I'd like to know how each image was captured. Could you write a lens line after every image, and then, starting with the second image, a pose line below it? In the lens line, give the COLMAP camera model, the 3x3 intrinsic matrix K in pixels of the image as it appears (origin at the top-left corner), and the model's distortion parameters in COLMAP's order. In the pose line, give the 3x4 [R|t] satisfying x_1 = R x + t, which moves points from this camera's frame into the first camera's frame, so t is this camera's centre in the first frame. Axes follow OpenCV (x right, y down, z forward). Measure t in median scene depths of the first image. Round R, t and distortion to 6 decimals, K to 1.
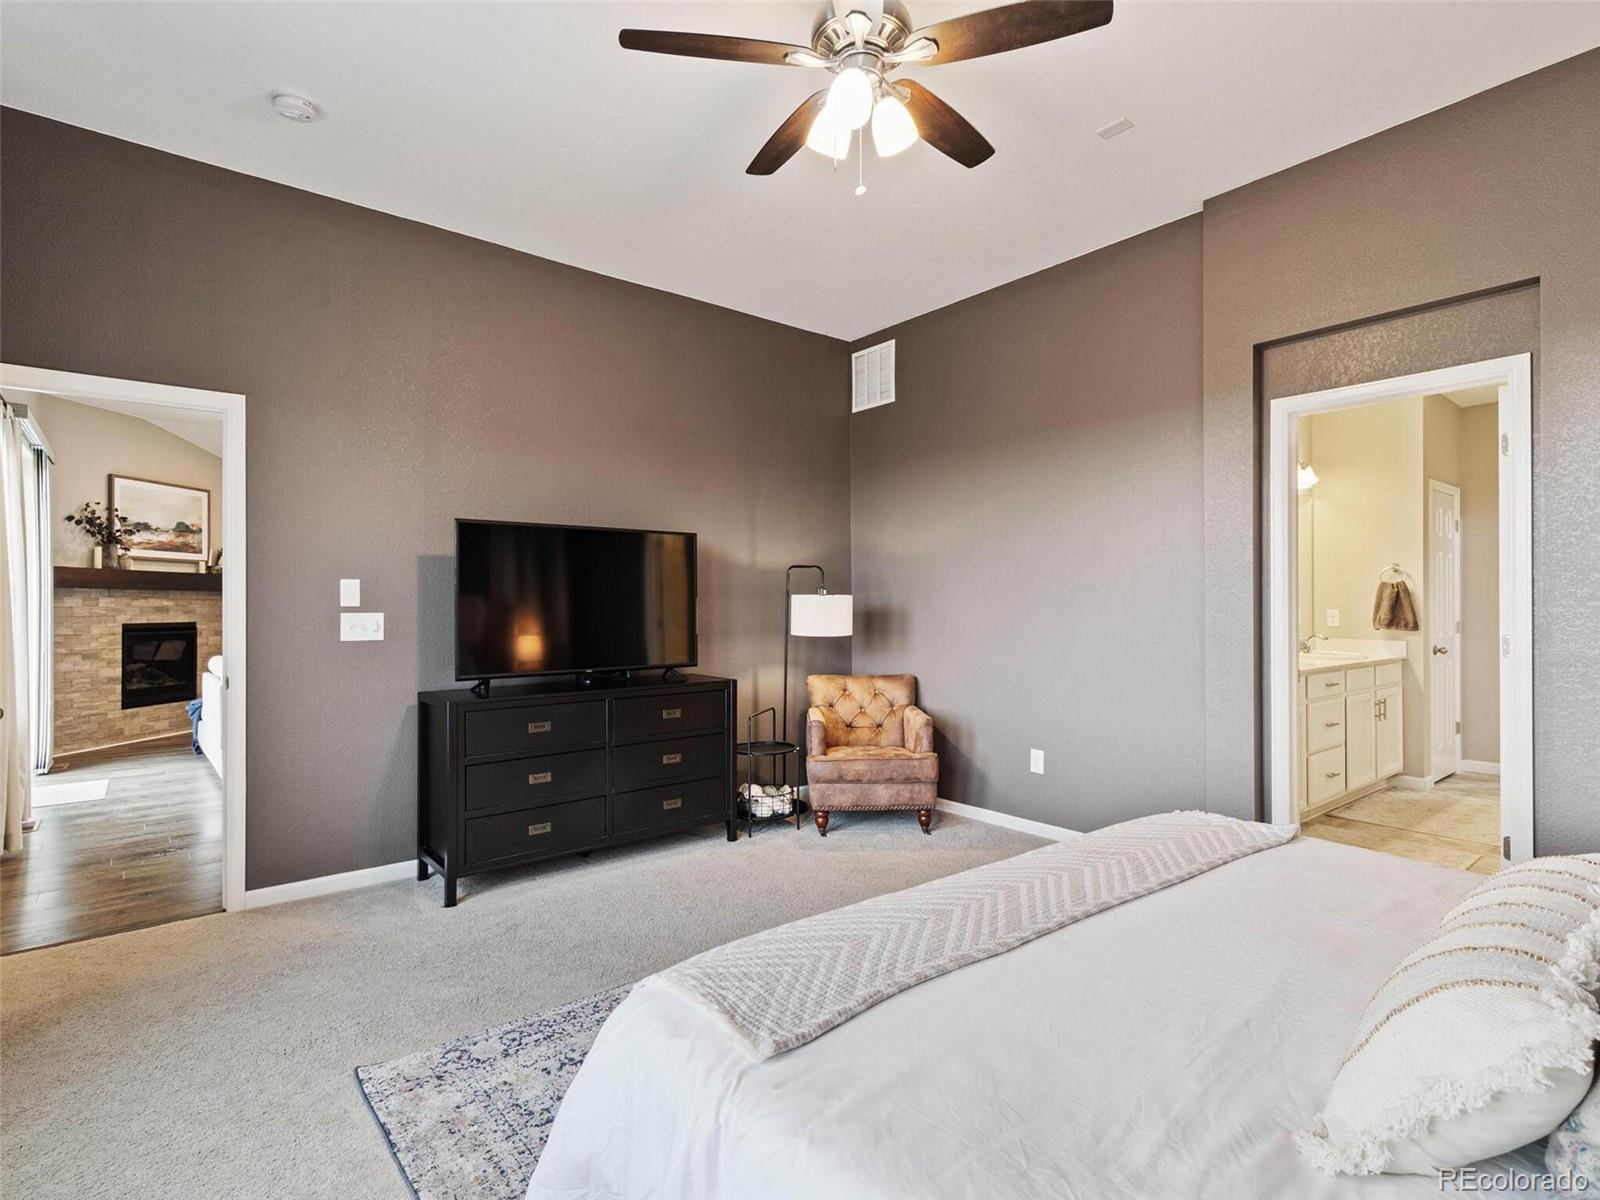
lens RADIAL K [[808.9, 0, 808.2], [0, 808.9, 604.7], [0, 0, 1]] dist [0.006794, -0.000167]
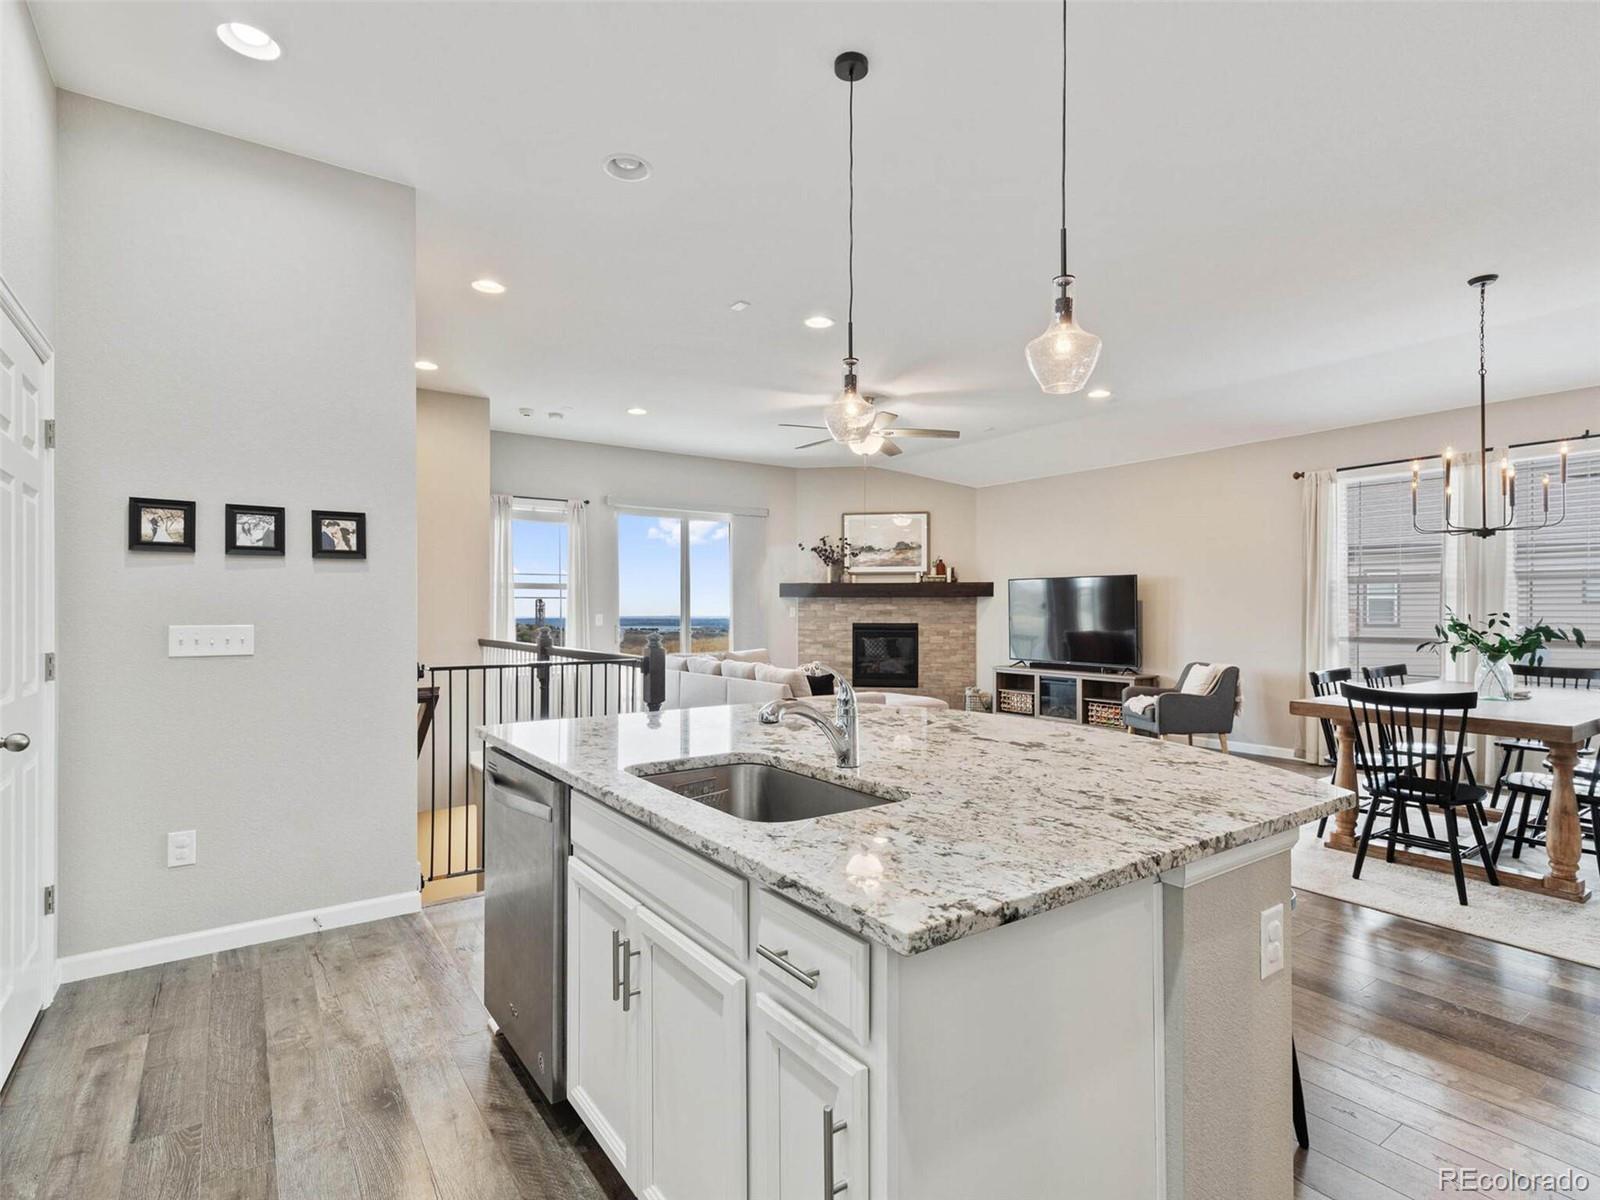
lens RADIAL K [[808.9, 0, 808.2], [0, 808.9, 604.7], [0, 0, 1]] dist [0.006794, -0.000167]
pose [[-0.063999, -0.004968, -0.997938, 0.488847], [-0.000401, 0.999988, -0.004952, -0.000265], [0.997950, 0.000083, -0.064000, 0.998764]]
